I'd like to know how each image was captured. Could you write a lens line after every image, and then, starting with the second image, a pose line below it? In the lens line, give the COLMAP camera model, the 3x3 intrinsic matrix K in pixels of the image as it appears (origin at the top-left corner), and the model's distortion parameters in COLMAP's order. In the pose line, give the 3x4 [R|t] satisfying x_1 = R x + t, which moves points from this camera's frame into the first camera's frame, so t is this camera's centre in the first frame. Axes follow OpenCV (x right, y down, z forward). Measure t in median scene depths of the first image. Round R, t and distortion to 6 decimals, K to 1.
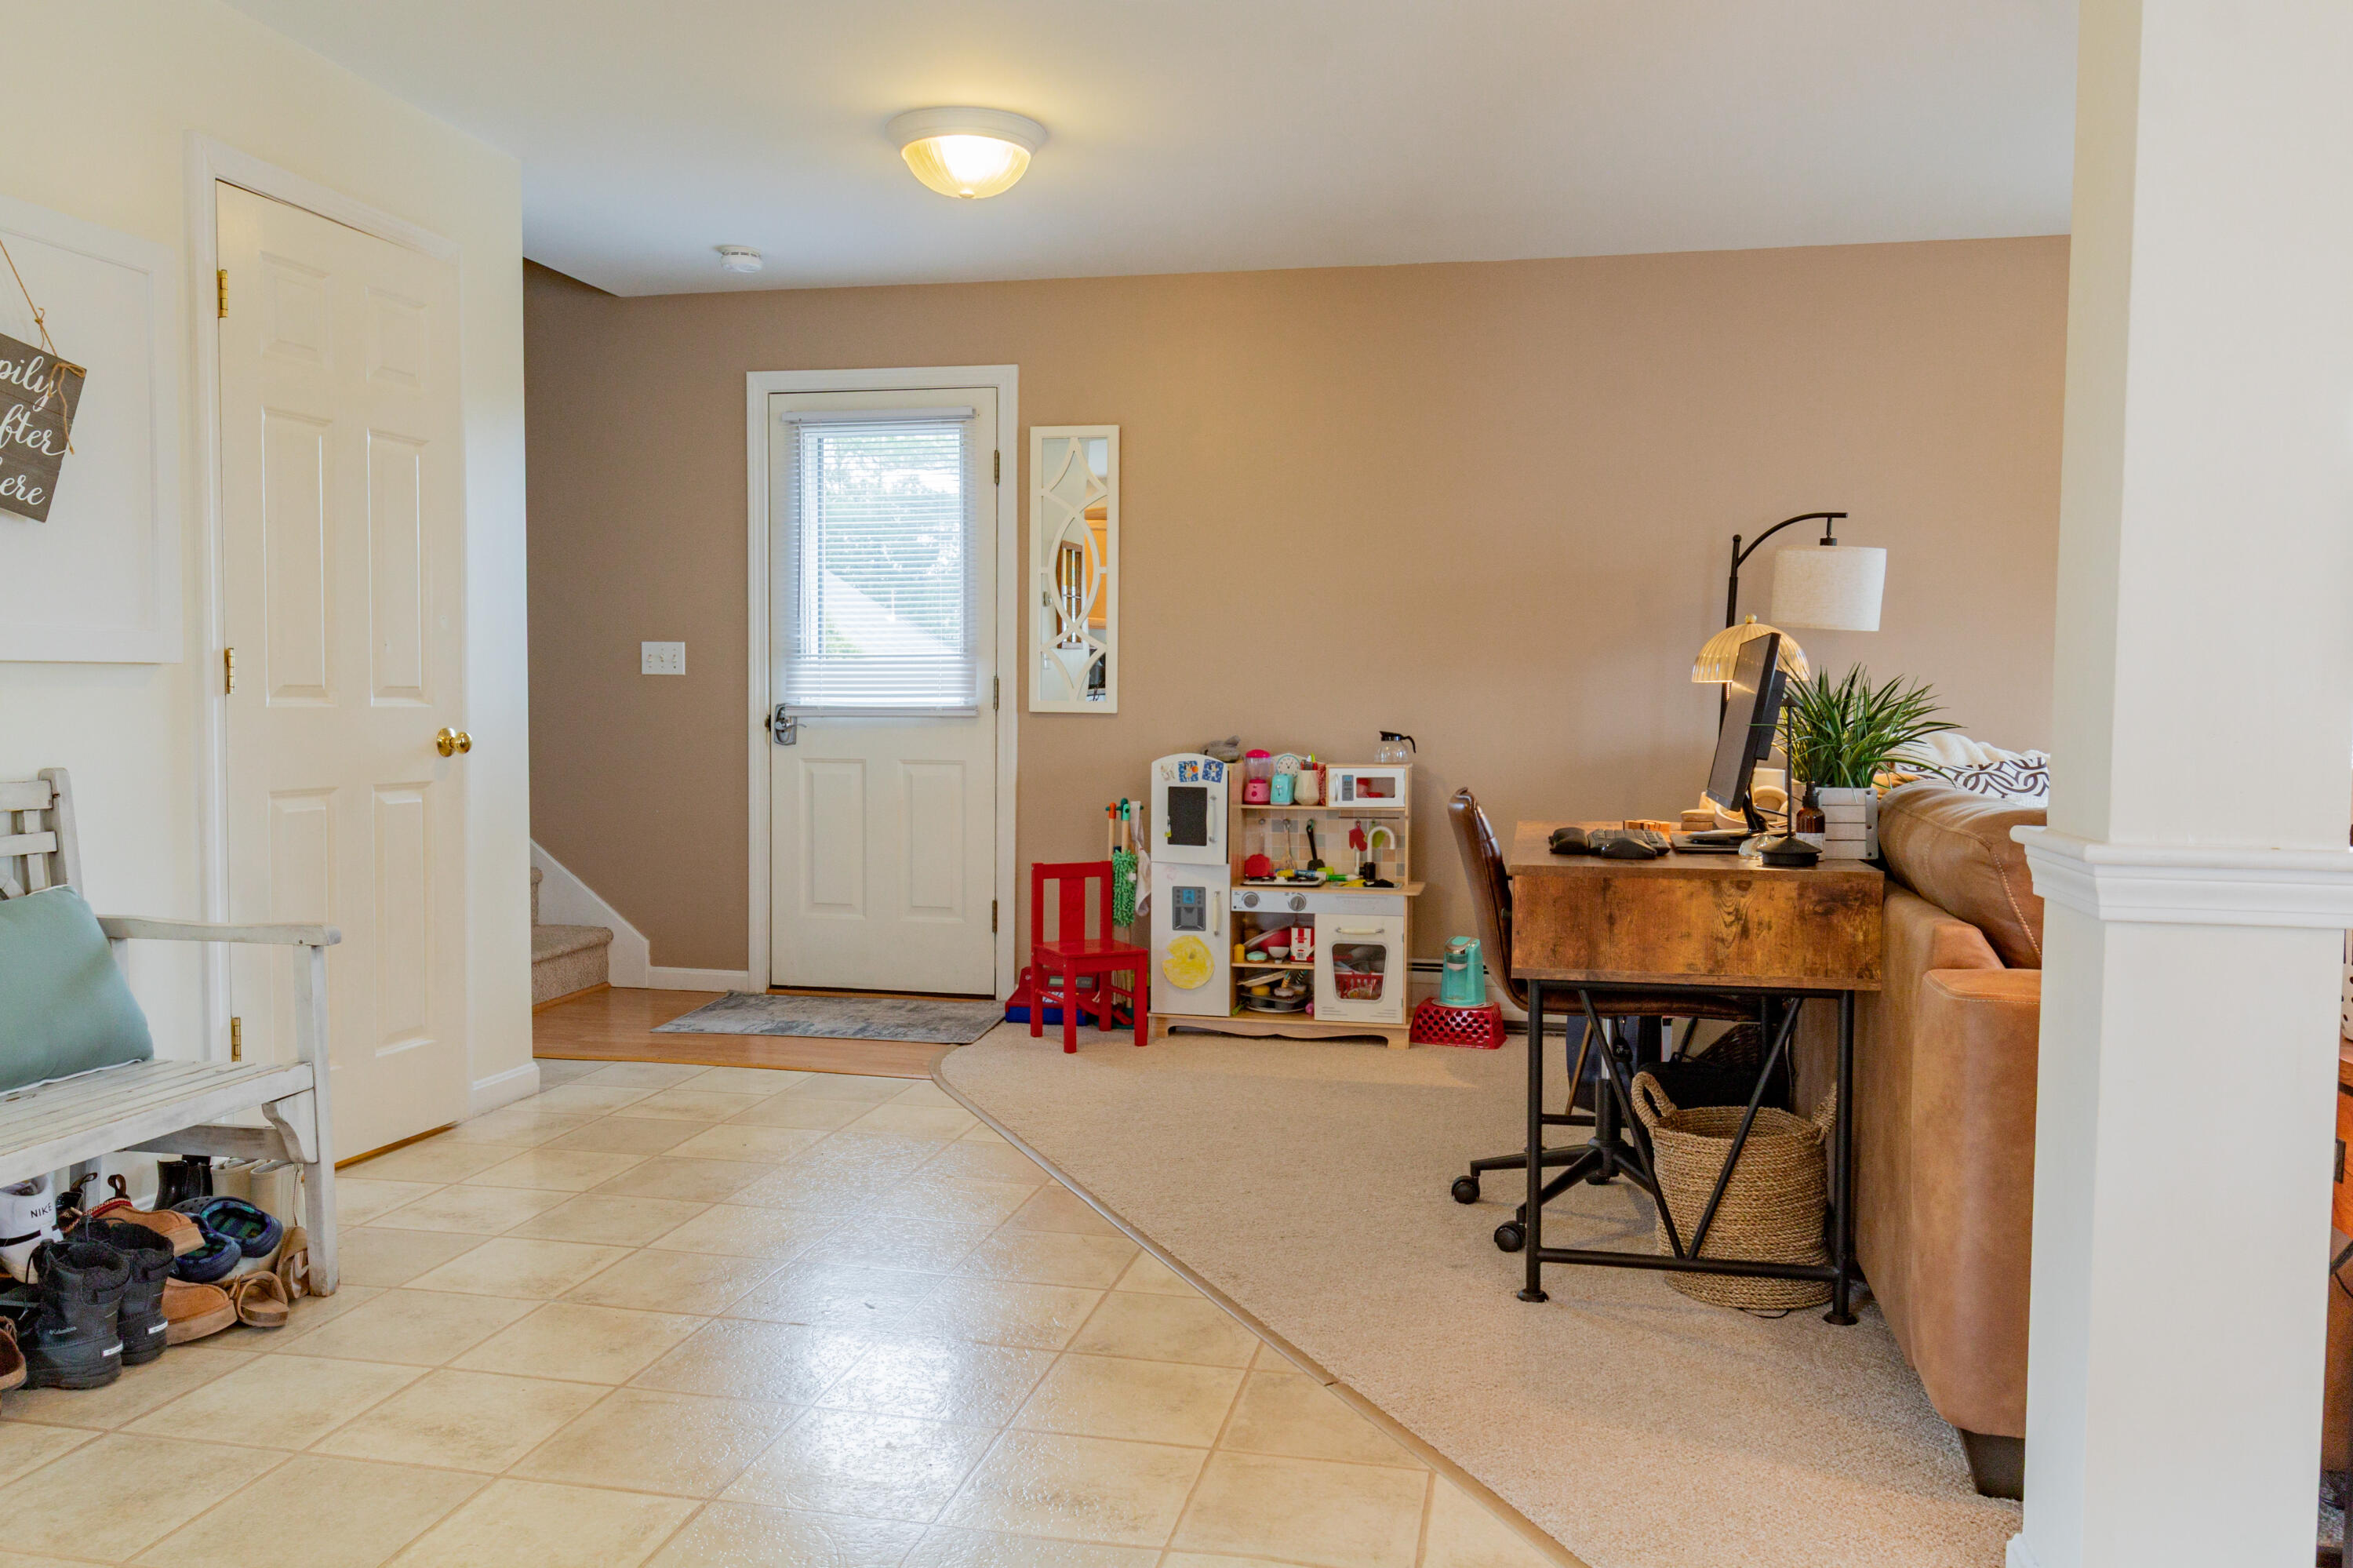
lens RADIAL K [[1711.0, 0, 1147.4], [0, 1711.0, 786.9], [0, 0, 1]] dist [0.011184, -0.005661]
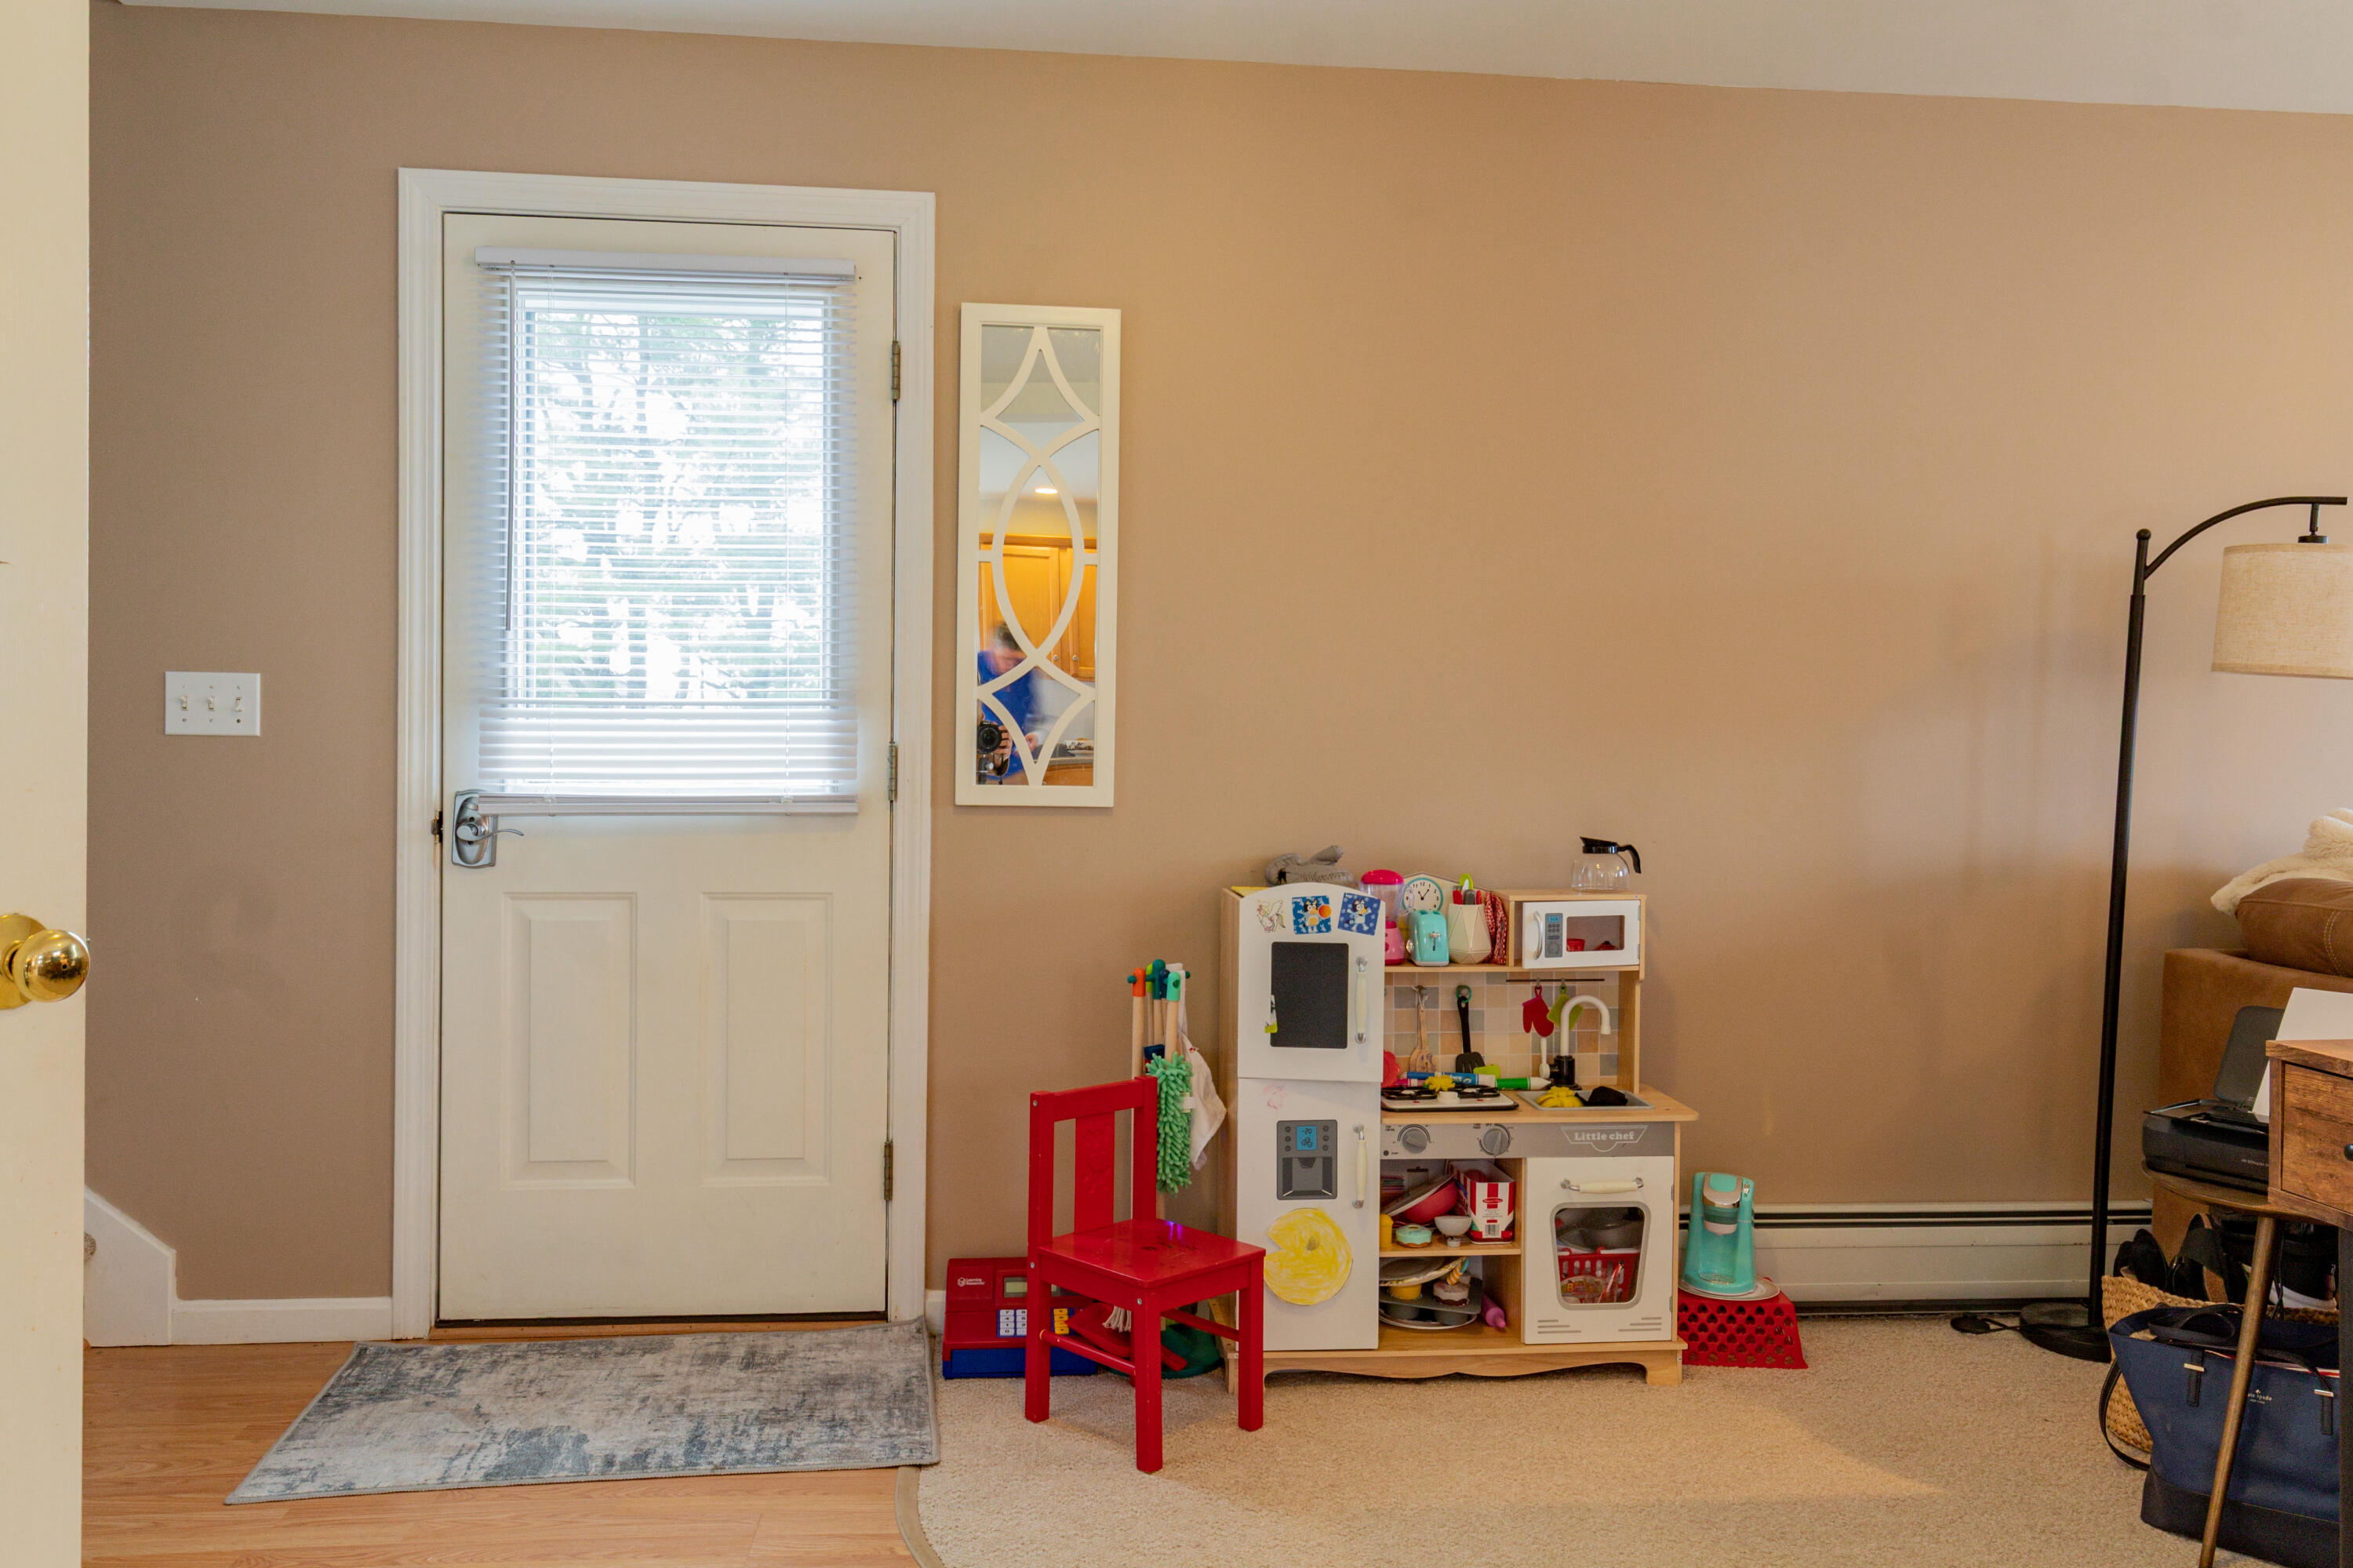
lens RADIAL K [[1711.0, 0, 1147.4], [0, 1711.0, 786.9], [0, 0, 1]] dist [0.011184, -0.005661]
pose [[0.952892, -0.002613, 0.303298, -0.193452], [0.013447, 0.999344, -0.033638, -0.032276], [-0.303011, 0.036132, 0.952302, 0.475500]]
